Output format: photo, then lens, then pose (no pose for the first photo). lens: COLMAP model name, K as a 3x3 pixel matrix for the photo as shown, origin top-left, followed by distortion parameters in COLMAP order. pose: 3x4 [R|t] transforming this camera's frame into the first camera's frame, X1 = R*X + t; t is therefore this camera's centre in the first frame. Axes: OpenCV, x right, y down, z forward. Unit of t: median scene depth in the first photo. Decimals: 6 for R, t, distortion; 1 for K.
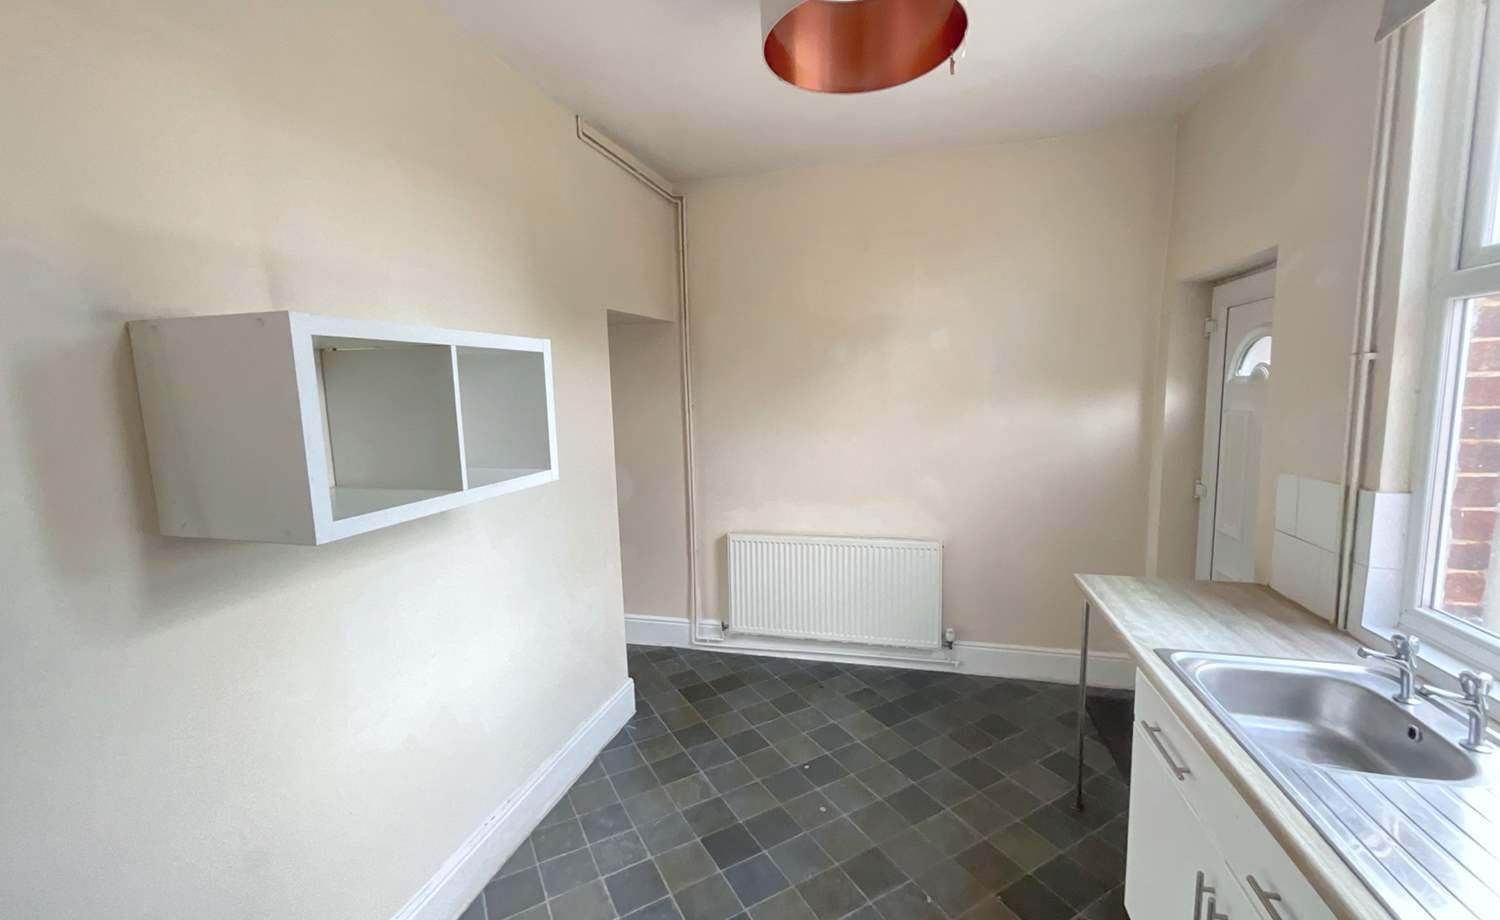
lens RADIAL K [[607.4, 0, 750.6], [0, 607.4, 462.5], [0, 0, 1]] dist [-0.002723, 0.001251]
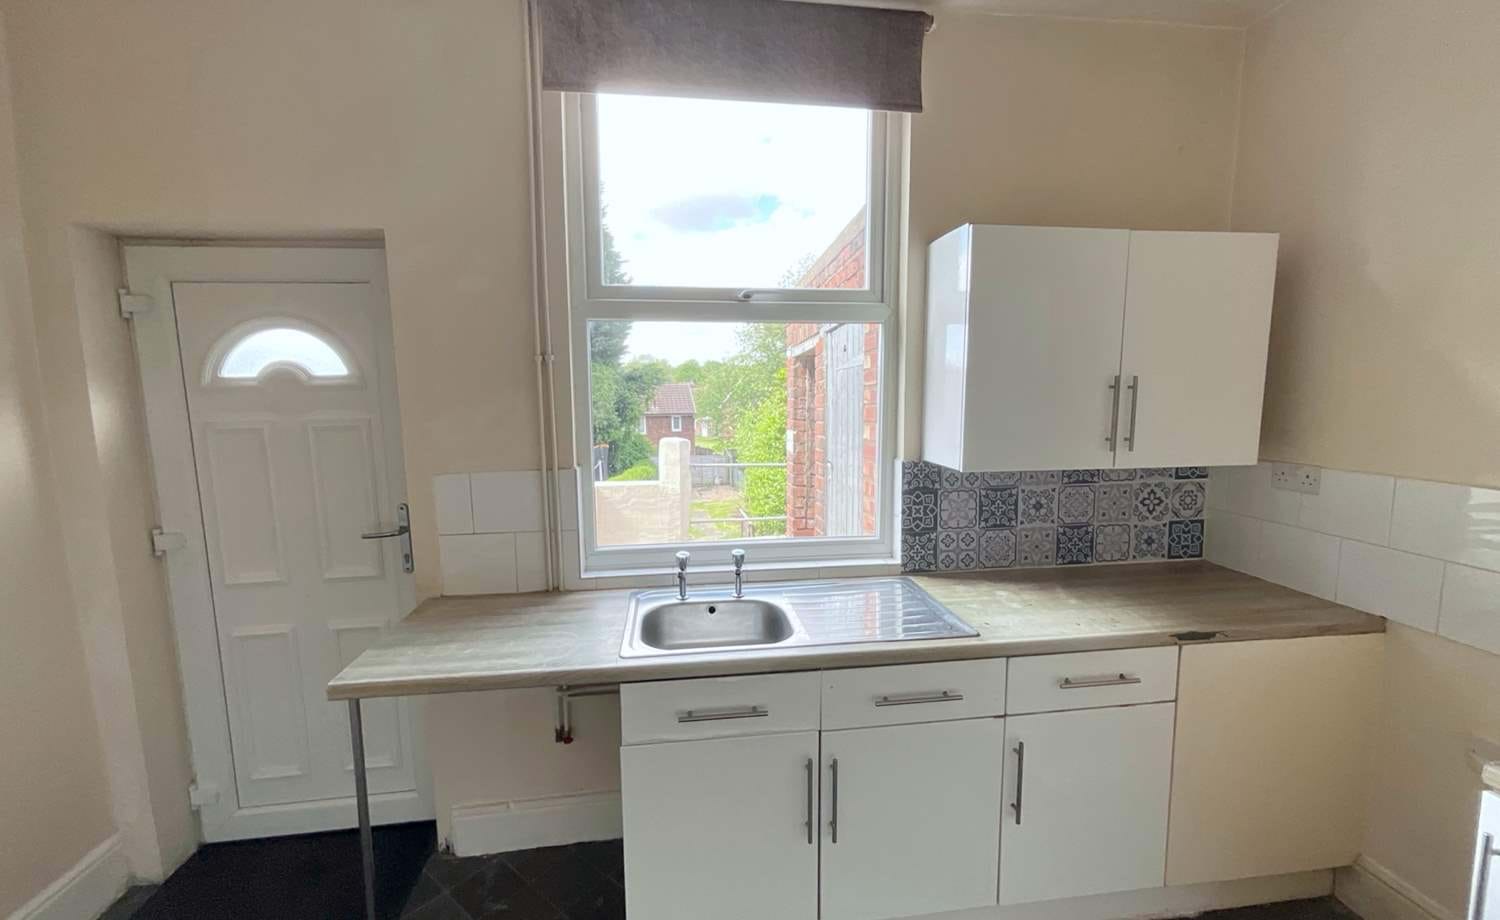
lens RADIAL K [[607.4, 0, 750.6], [0, 607.4, 462.5], [0, 0, 1]] dist [-0.002723, 0.001251]
pose [[-0.375804, -0.081910, 0.923072, -0.157590], [0.137966, 0.980040, 0.143134, -0.058930], [-0.916372, 0.181143, -0.357002, 0.721215]]
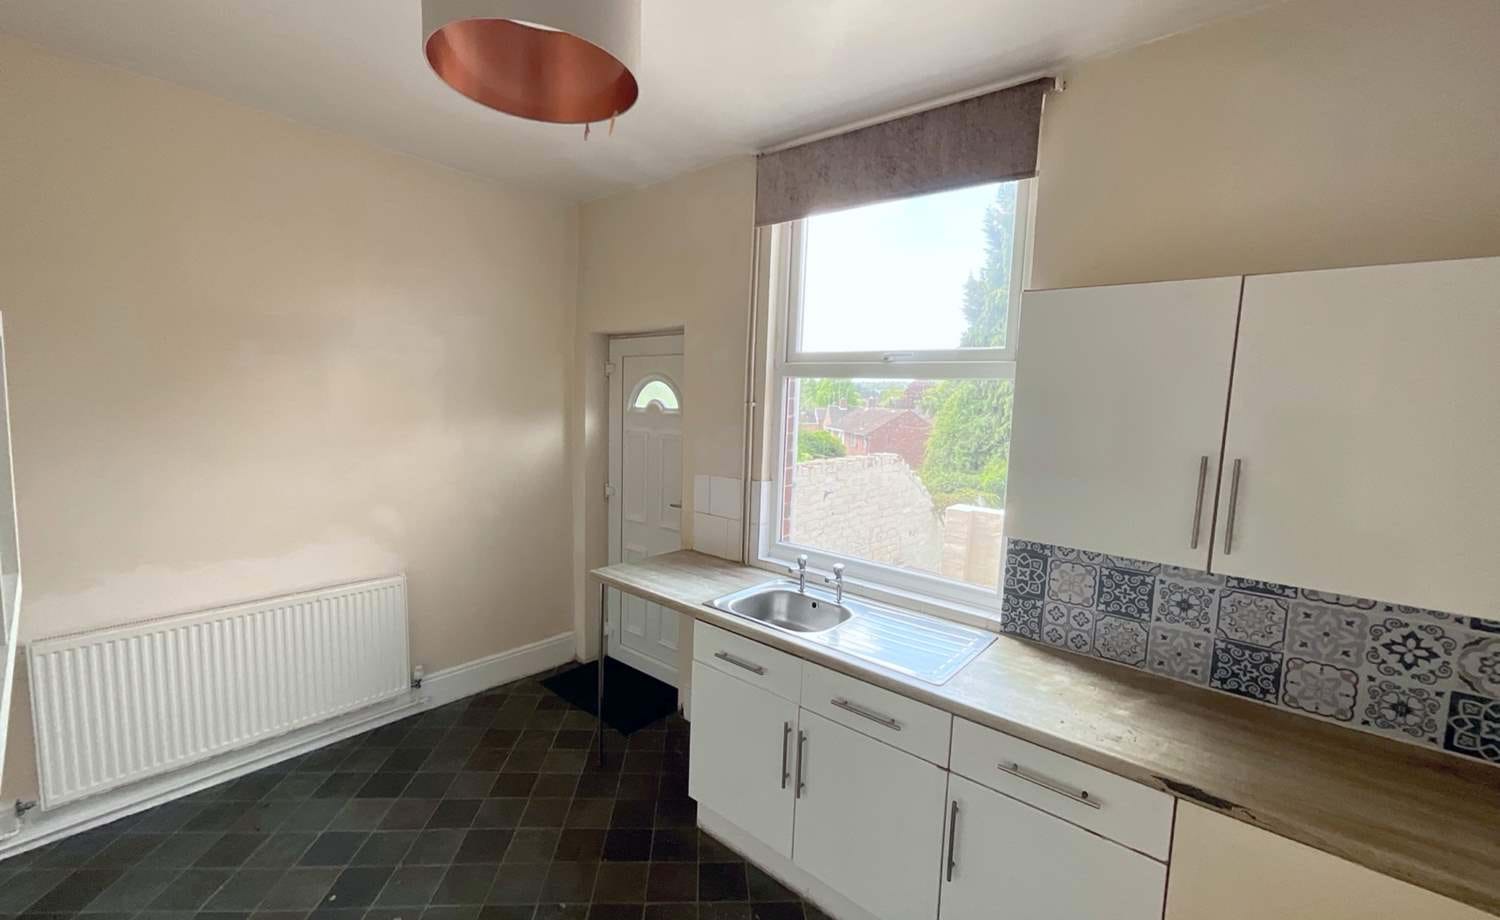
lens RADIAL K [[607.4, 0, 750.6], [0, 607.4, 462.5], [0, 0, 1]] dist [-0.002723, 0.001251]
pose [[0.428439, -0.053302, 0.901997, -0.367445], [0.068006, 0.997329, 0.026633, -0.035553], [-0.901008, 0.049930, 0.430919, 0.172851]]
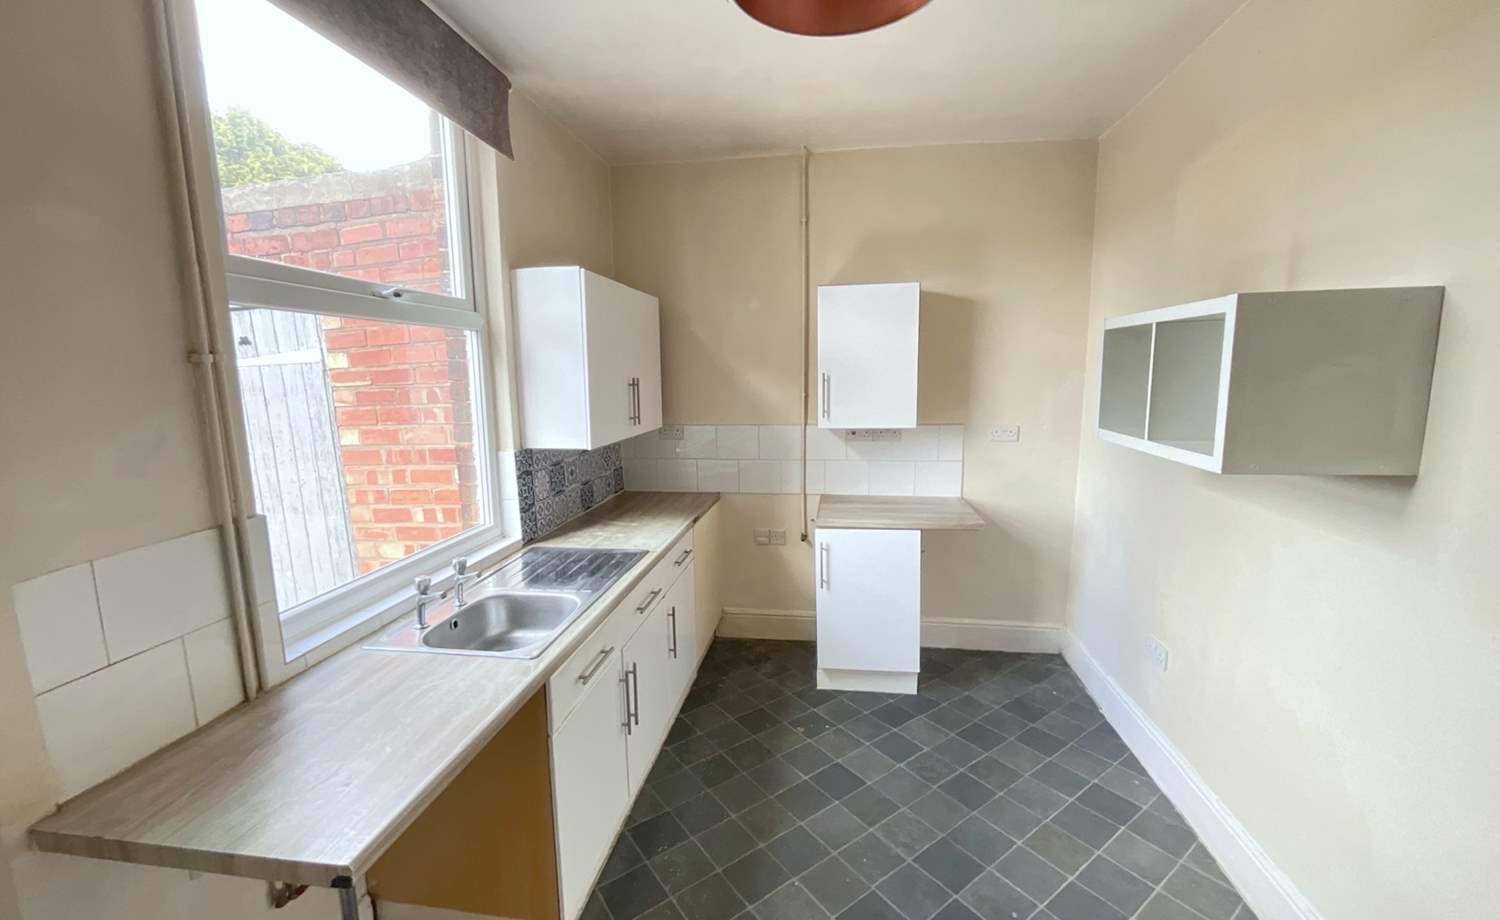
lens RADIAL K [[607.4, 0, 750.6], [0, 607.4, 462.5], [0, 0, 1]] dist [-0.002723, 0.001251]
pose [[-0.993611, 0.055659, -0.098178, 0.266296], [0.026039, 0.959519, 0.280437, -0.162067], [0.109813, 0.276089, -0.954838, 1.225688]]
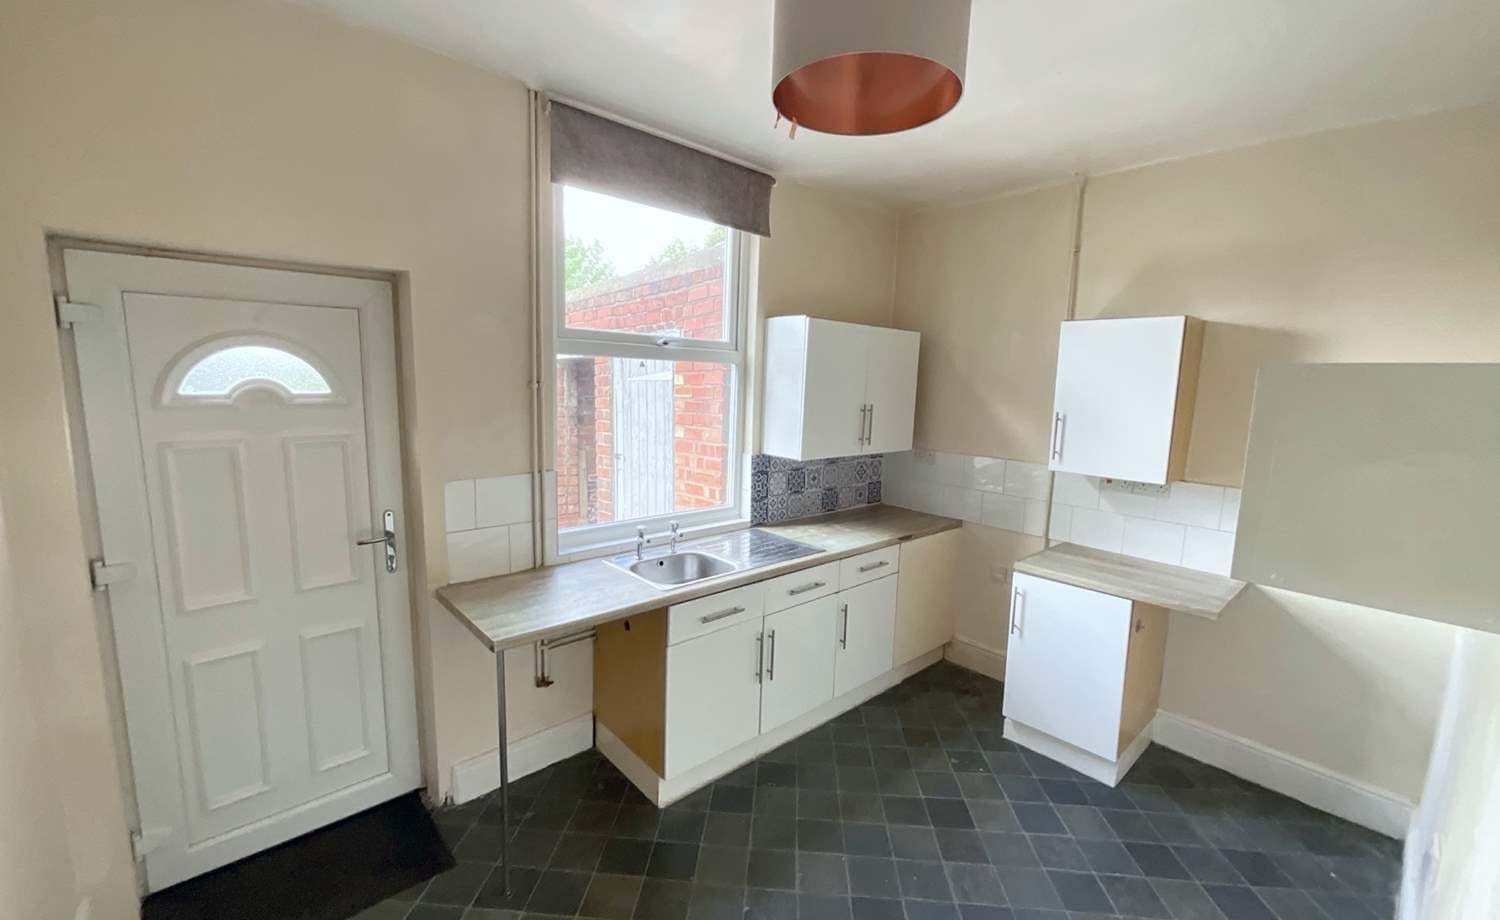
lens RADIAL K [[607.4, 0, 750.6], [0, 607.4, 462.5], [0, 0, 1]] dist [-0.002723, 0.001251]
pose [[-0.835819, -0.077287, 0.543538, -0.169254], [0.061139, 0.970780, 0.232053, -0.201006], [-0.545590, 0.227185, -0.806671, 1.297866]]
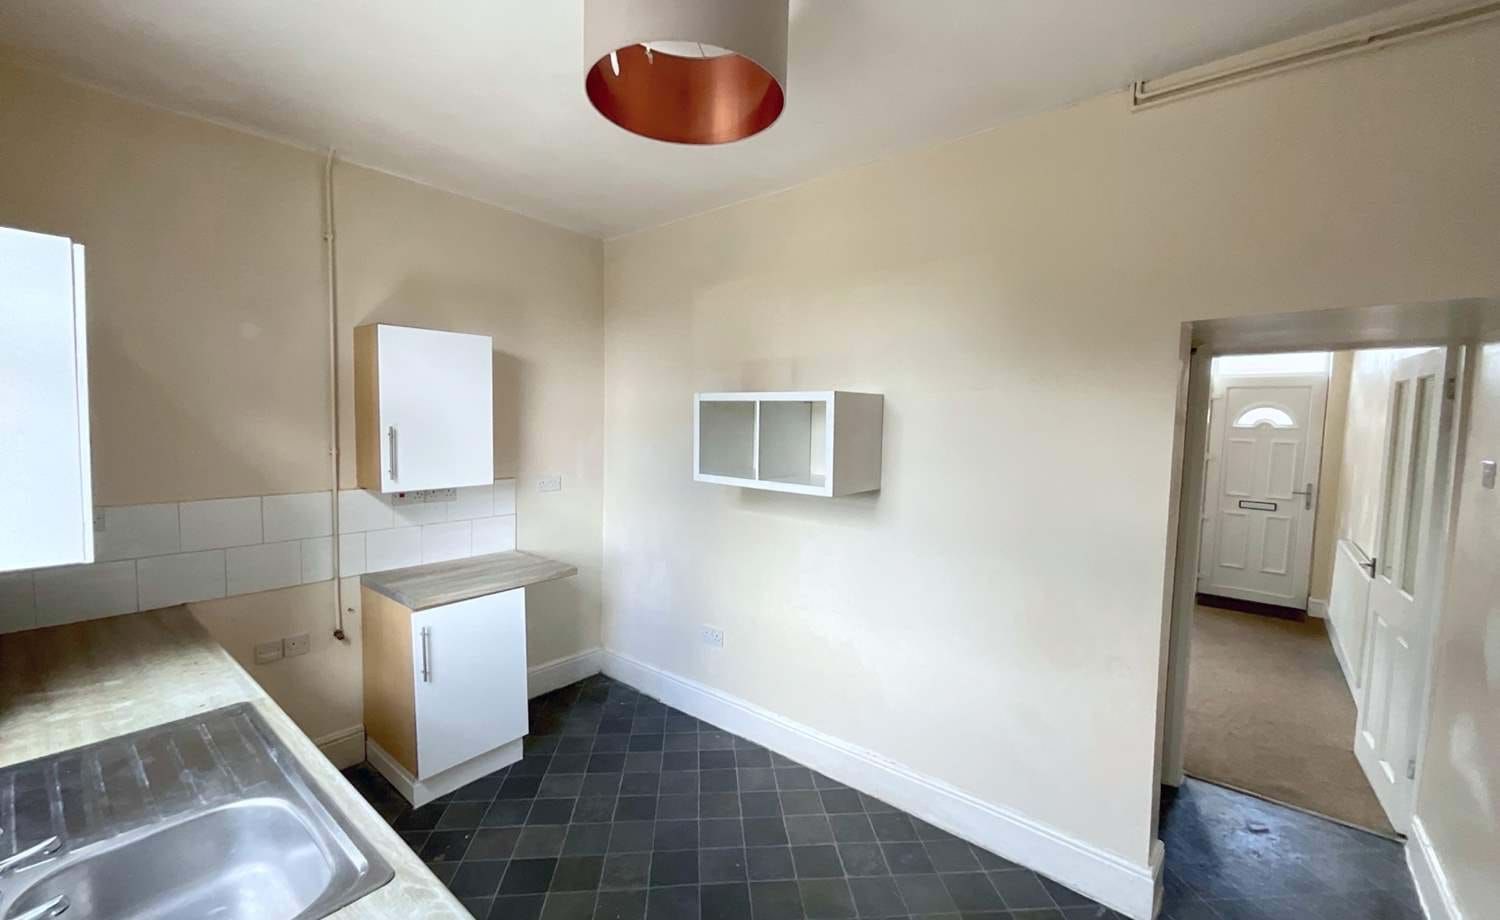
lens RADIAL K [[607.4, 0, 750.6], [0, 607.4, 462.5], [0, 0, 1]] dist [-0.002723, 0.001251]
pose [[-0.417933, 0.084214, -0.904566, 0.679869], [-0.126413, 0.980617, 0.149701, -0.159435], [0.899640, 0.176913, -0.399186, 0.985430]]
